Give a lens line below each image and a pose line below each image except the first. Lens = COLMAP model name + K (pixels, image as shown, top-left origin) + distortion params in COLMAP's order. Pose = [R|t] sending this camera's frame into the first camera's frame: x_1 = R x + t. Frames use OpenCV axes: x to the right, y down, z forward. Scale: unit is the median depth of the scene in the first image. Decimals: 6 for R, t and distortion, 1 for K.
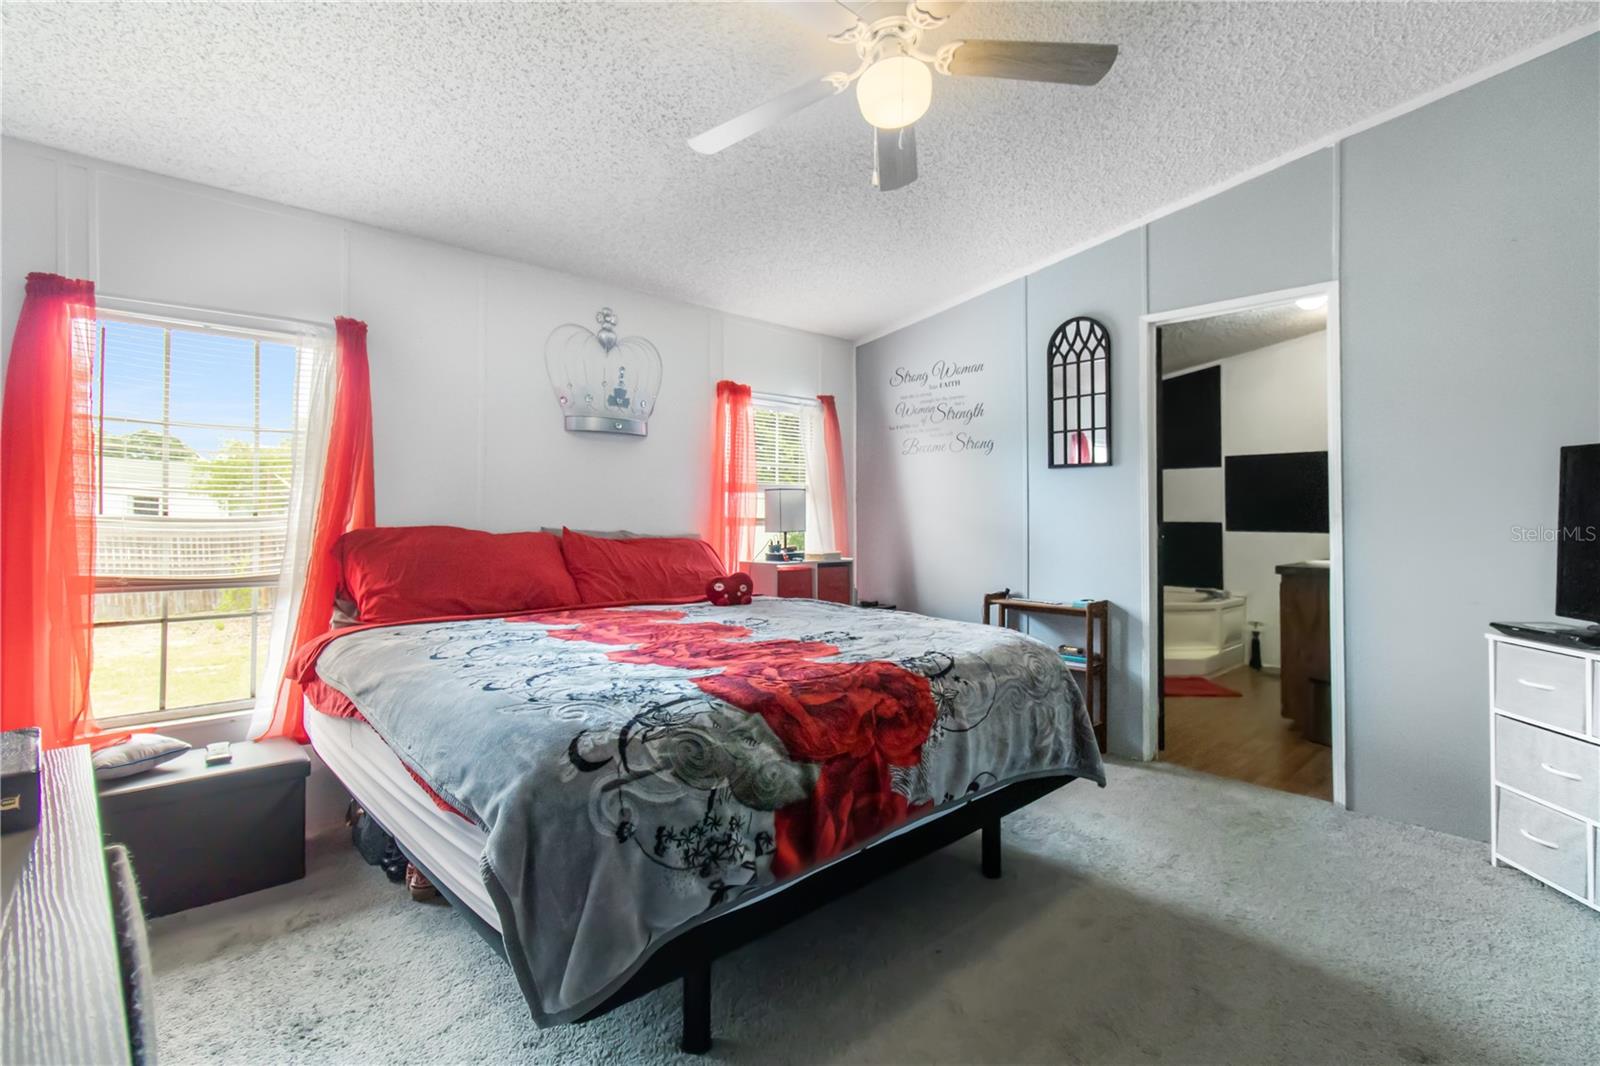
lens RADIAL K [[759.8, 0, 816.8], [0, 759.8, 520.6], [0, 0, 1]] dist [0.003806, 0.000670]
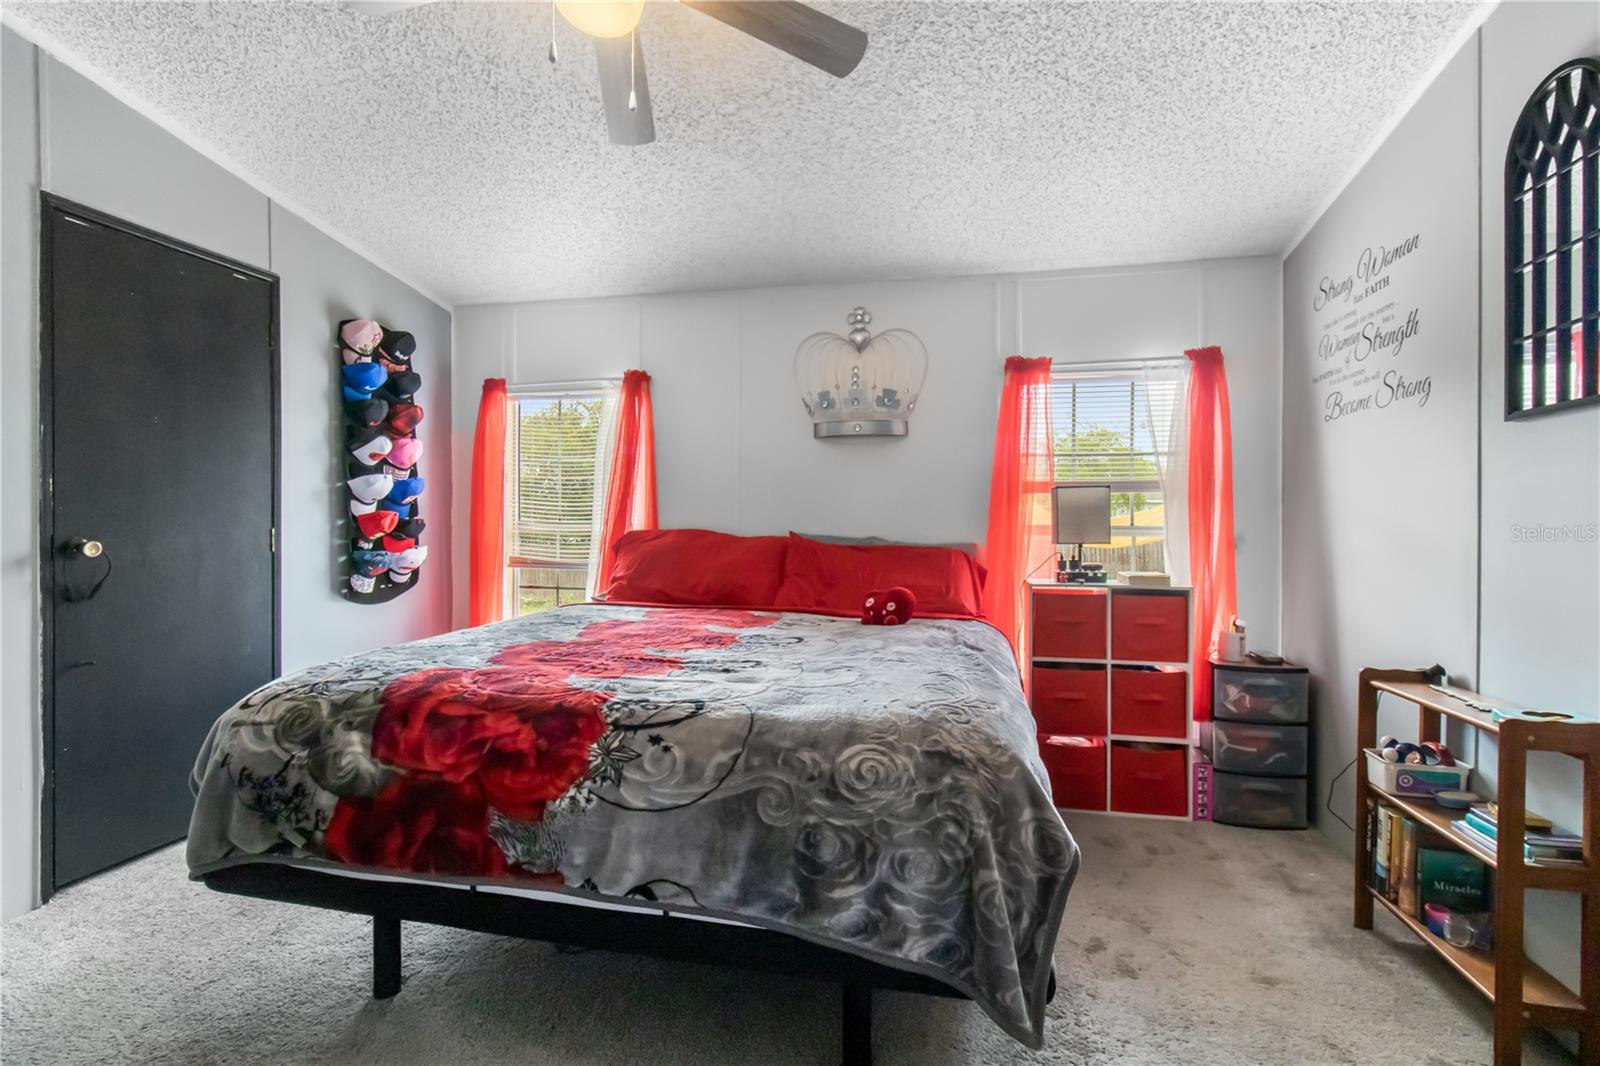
lens RADIAL K [[759.8, 0, 809.4], [0, 759.8, 529.2], [0, 0, 1]] dist [0.003806, 0.000670]
pose [[0.544405, 0.008800, -0.838776, 0.520965], [-0.010363, 0.999939, 0.003765, 0.000845], [0.838758, 0.006643, 0.544464, 0.428941]]
